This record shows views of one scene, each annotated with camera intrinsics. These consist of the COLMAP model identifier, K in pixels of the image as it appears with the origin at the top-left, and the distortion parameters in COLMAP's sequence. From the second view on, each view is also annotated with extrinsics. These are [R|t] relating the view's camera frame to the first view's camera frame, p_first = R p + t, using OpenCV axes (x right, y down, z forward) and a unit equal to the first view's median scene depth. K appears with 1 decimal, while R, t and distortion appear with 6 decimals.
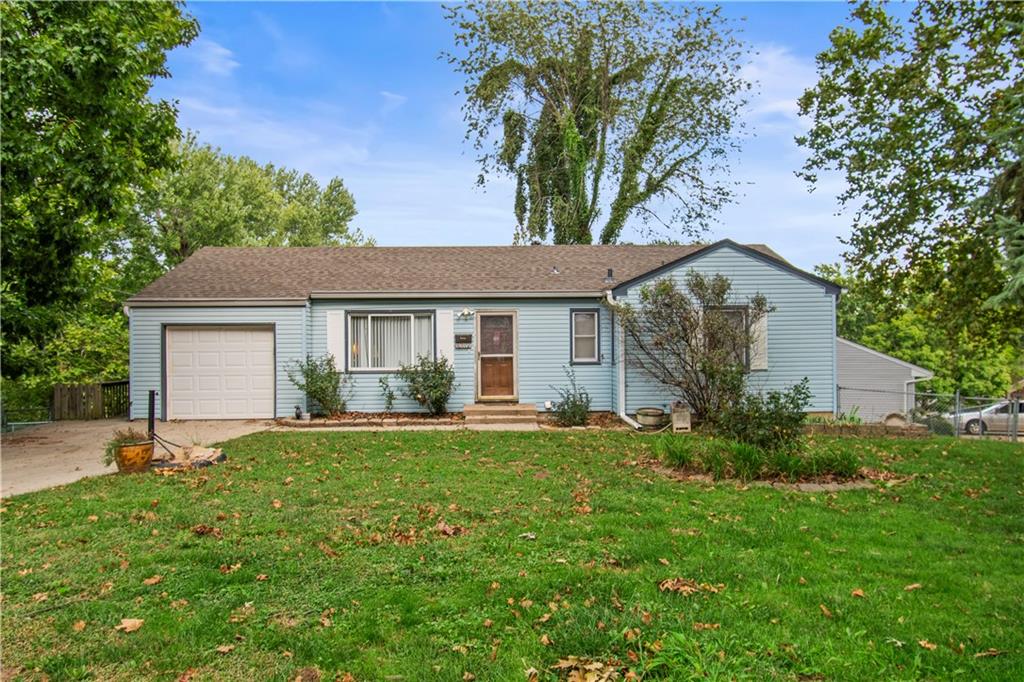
lens RADIAL K [[686.3, 0, 515.7], [0, 686.3, 366.8], [0, 0, 1]] dist [0.012477, -0.031083]
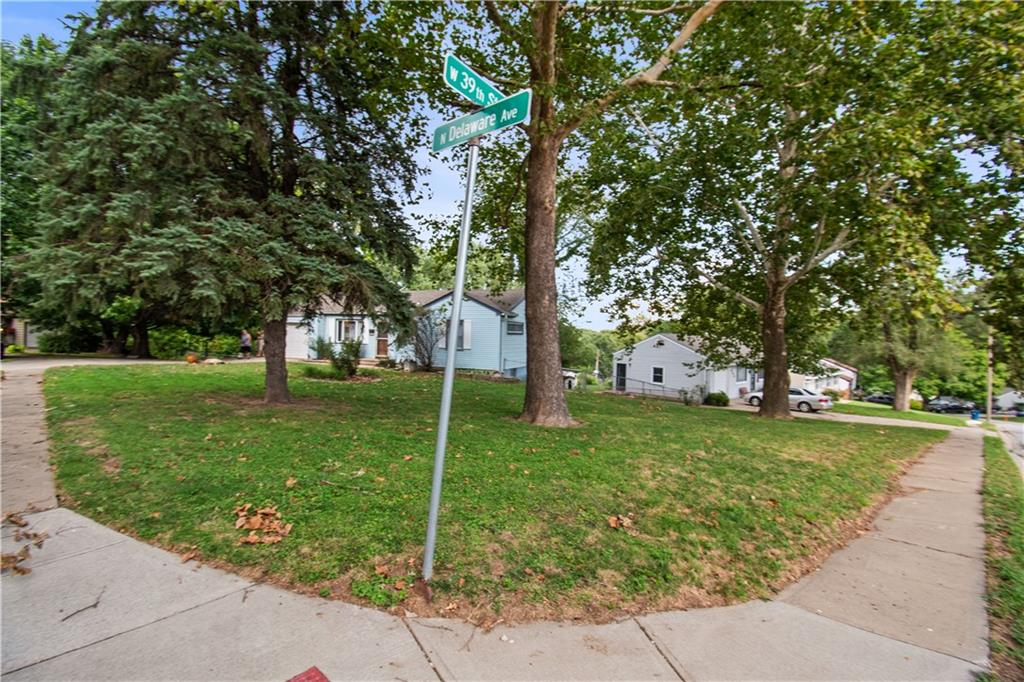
lens RADIAL K [[458.5, 0, 512.0], [0, 458.5, 341.0], [0, 0, 1]] dist [0.019590, -0.025556]
pose [[0.906674, 0.039707, -0.419958, 1.104004], [-0.050226, 0.998640, -0.014015, -0.008525], [0.418830, 0.033800, 0.907435, -0.278986]]
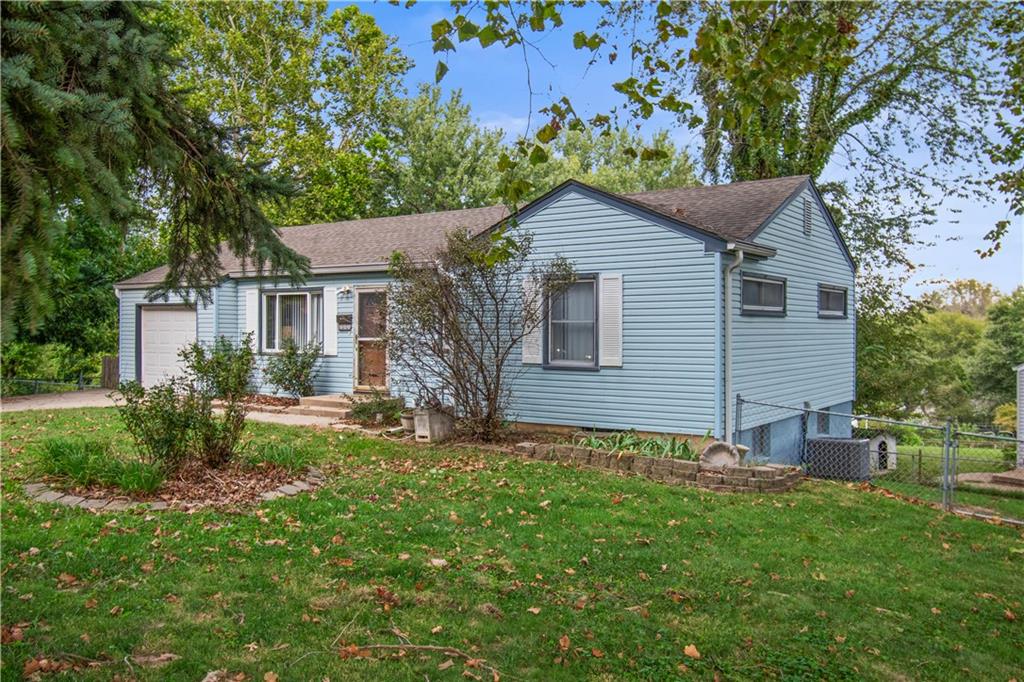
lens RADIAL K [[841.4, 0, 512.0], [0, 841.4, 341.0], [0, 0, 1]] dist [0.013257, 0.004717]
pose [[0.805988, 0.019452, -0.591612, 0.770510], [-0.031219, 0.999466, -0.009670, -0.009684], [0.591108, 0.026263, 0.806164, 0.265060]]
